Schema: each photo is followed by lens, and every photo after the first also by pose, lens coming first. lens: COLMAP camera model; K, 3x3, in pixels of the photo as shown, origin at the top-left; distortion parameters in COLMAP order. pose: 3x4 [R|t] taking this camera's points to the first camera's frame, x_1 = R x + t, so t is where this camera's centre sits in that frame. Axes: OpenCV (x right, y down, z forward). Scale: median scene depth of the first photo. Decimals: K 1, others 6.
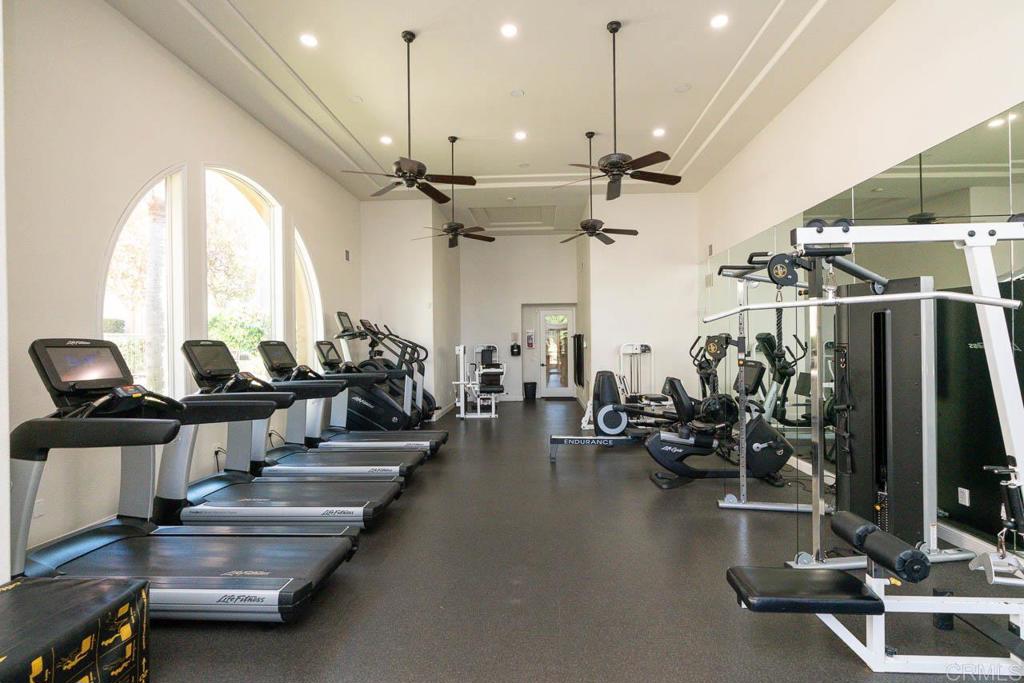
lens RADIAL K [[464.0, 0, 513.6], [0, 464.0, 341.4], [0, 0, 1]] dist [-0.001258, 0.001255]
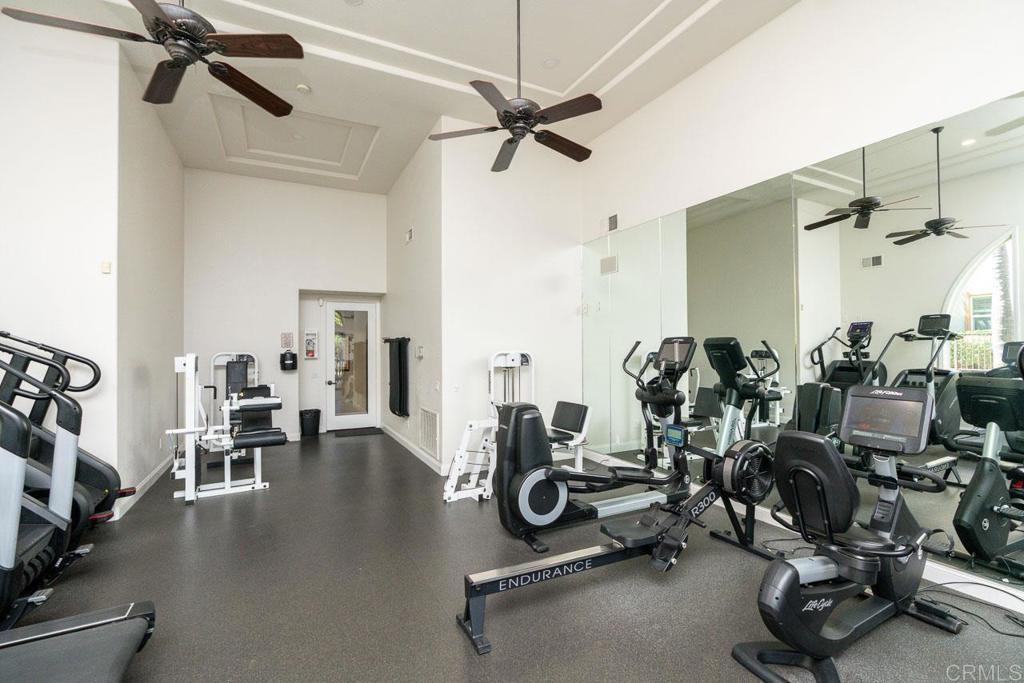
lens RADIAL K [[464.0, 0, 512.6], [0, 464.0, 343.7], [0, 0, 1]] dist [-0.001258, 0.001255]
pose [[0.868559, 0.008553, 0.495512, -0.056768], [-0.003950, 0.999939, -0.010335, -0.000337], [-0.495571, 0.007020, 0.868539, 0.387132]]
